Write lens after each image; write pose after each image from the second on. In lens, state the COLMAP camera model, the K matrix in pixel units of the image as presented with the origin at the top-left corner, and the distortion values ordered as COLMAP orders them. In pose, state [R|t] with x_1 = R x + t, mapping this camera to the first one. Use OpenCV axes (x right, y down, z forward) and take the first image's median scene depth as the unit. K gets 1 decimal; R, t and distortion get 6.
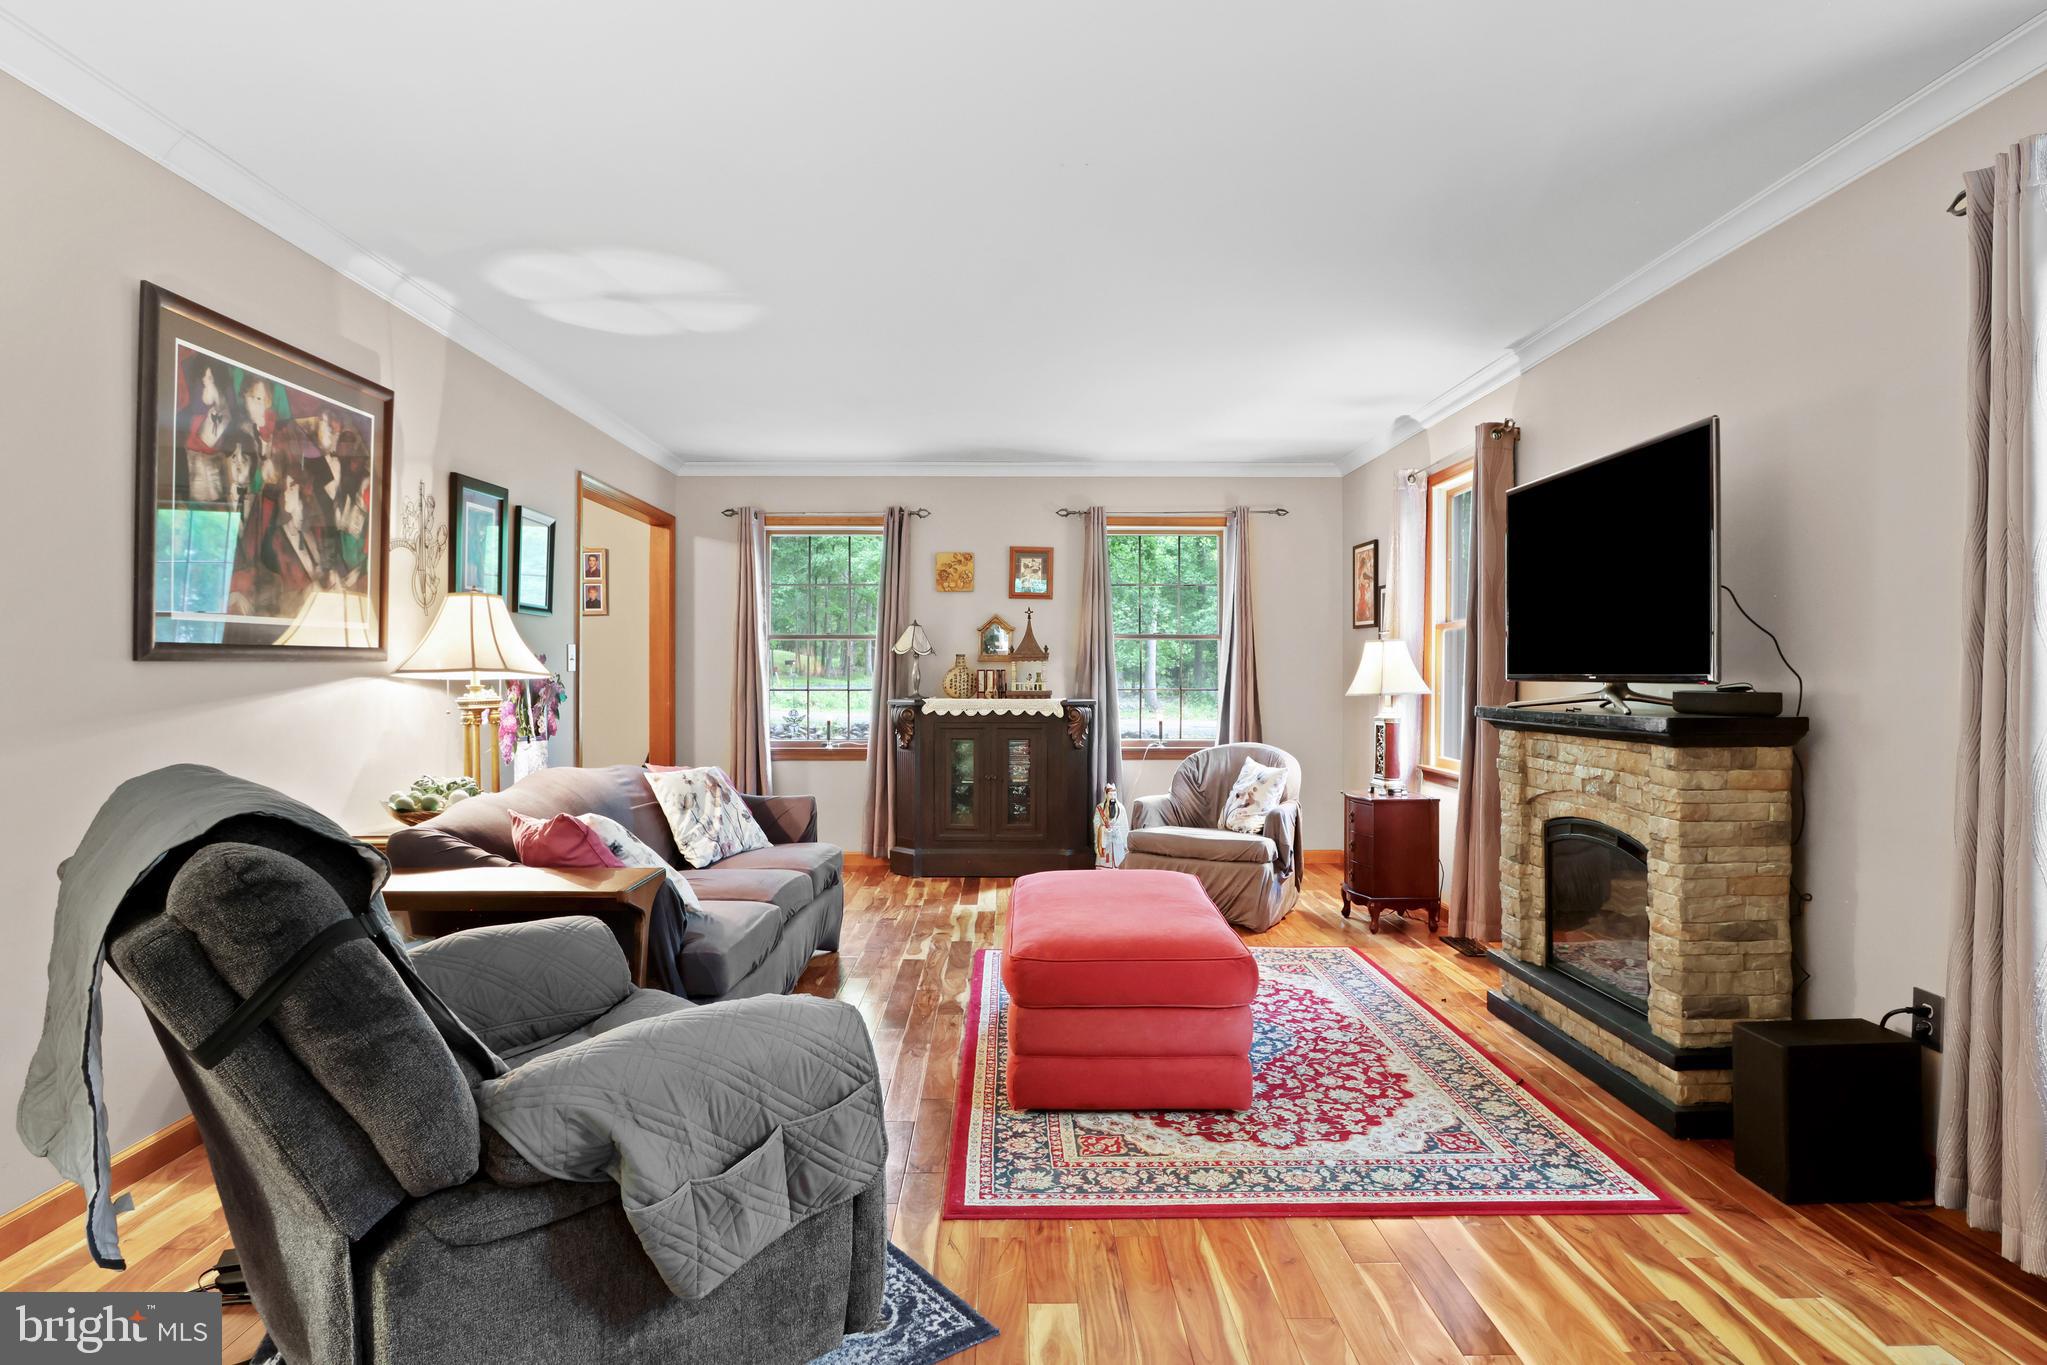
lens RADIAL K [[1101.4, 0, 1018.8], [0, 1101.4, 680.6], [0, 0, 1]] dist [-0.014595, 0.002015]
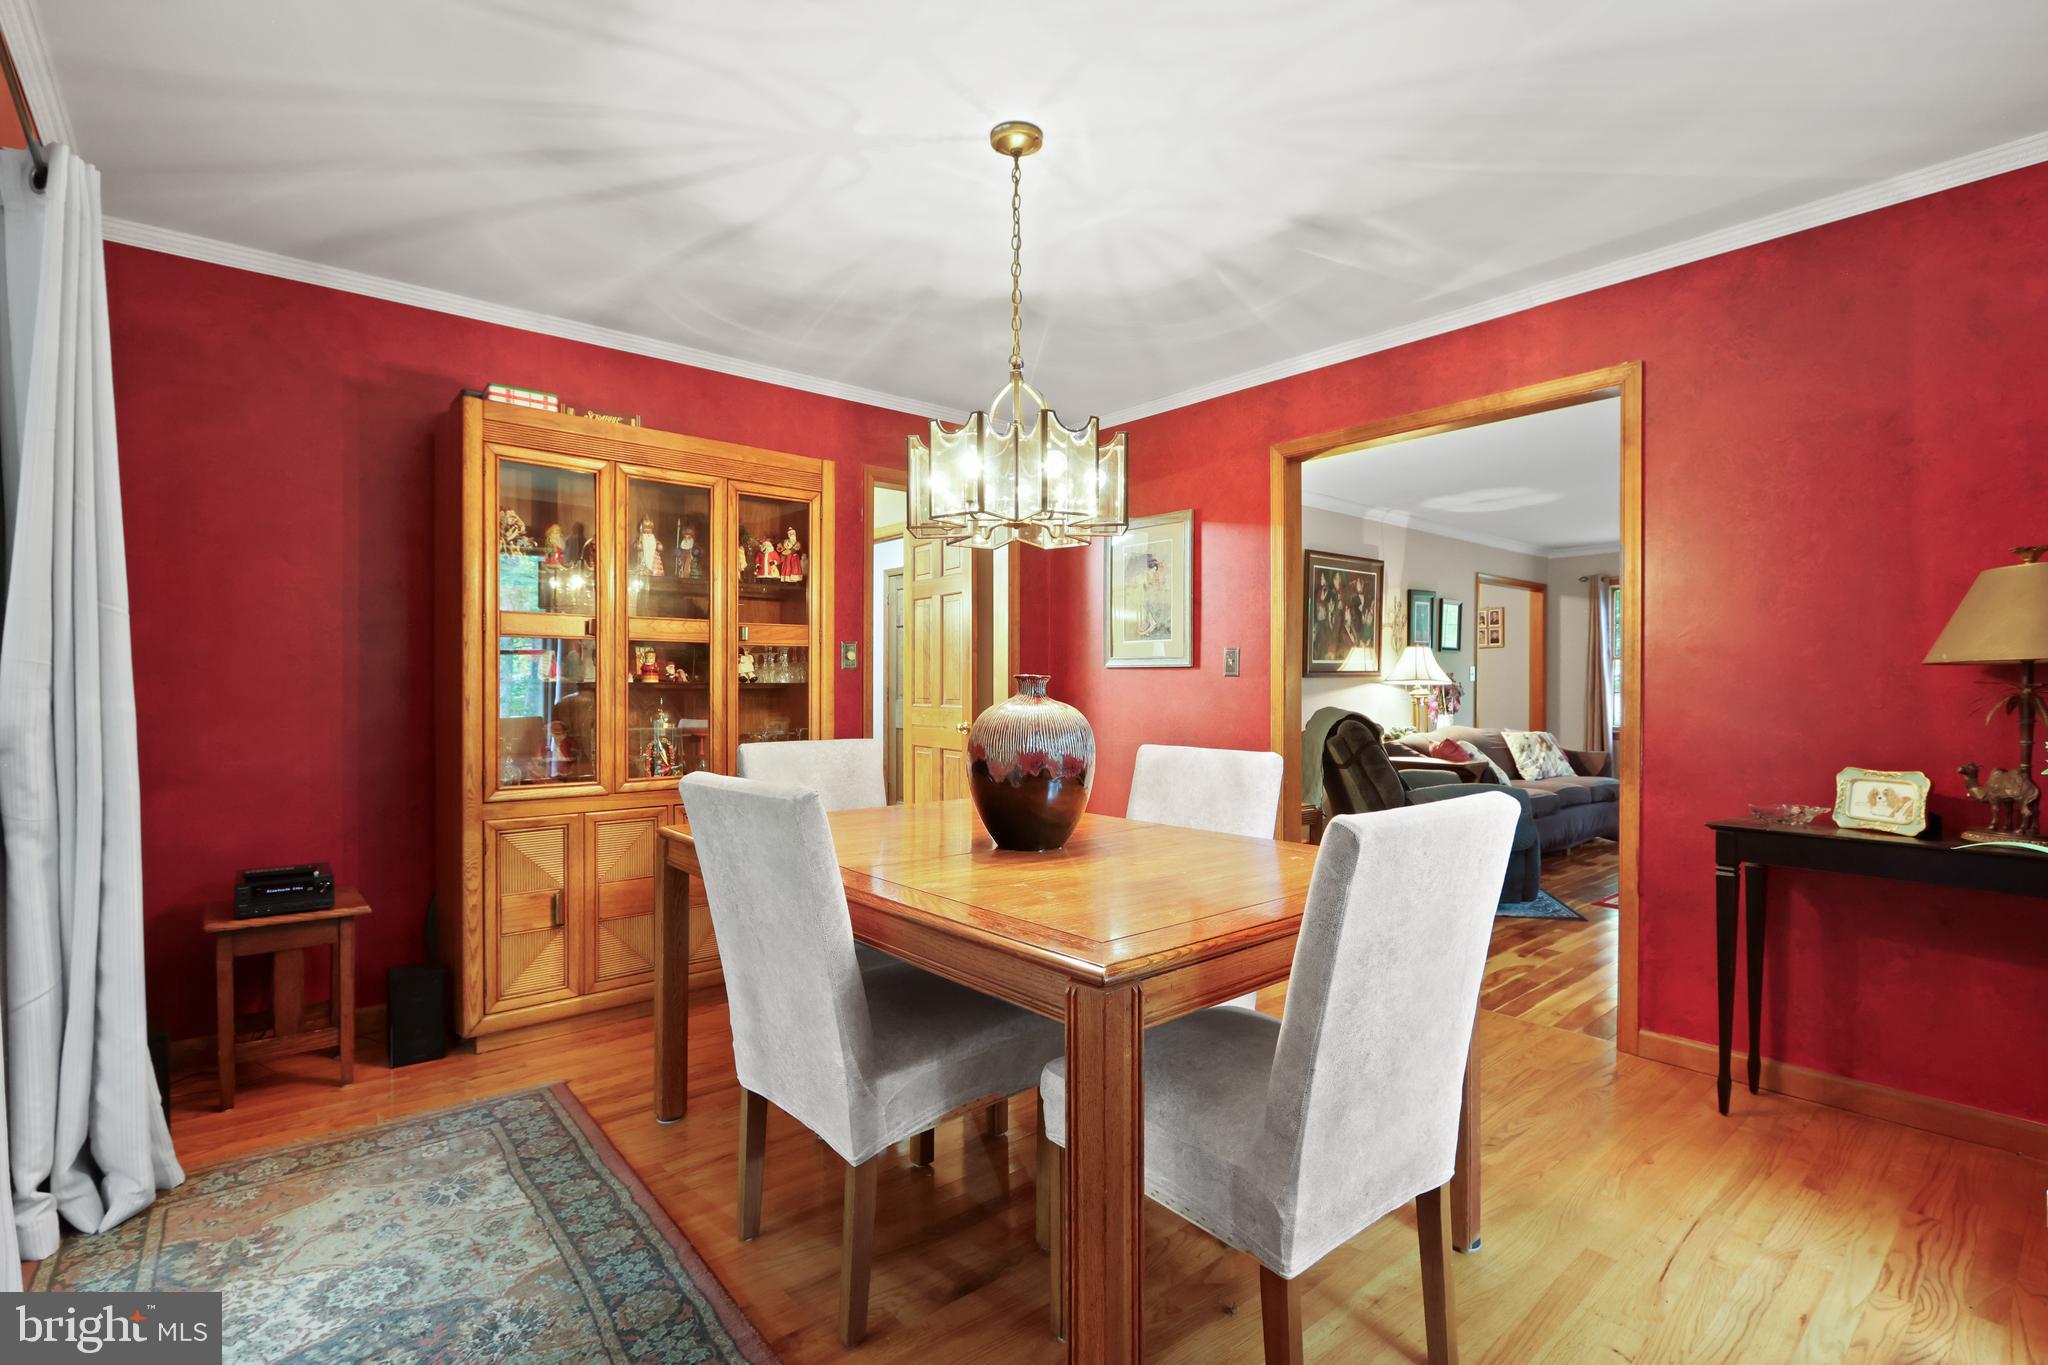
lens RADIAL K [[959.6, 0, 1022.1], [0, 959.6, 687.0], [0, 0, 1]] dist [-0.017179, 0.002705]
pose [[0.639384, 0.001415, -0.768886, 0.560323], [-0.004151, 0.999990, -0.001611, 0.012163], [0.768876, 0.004222, 0.639384, -0.994531]]
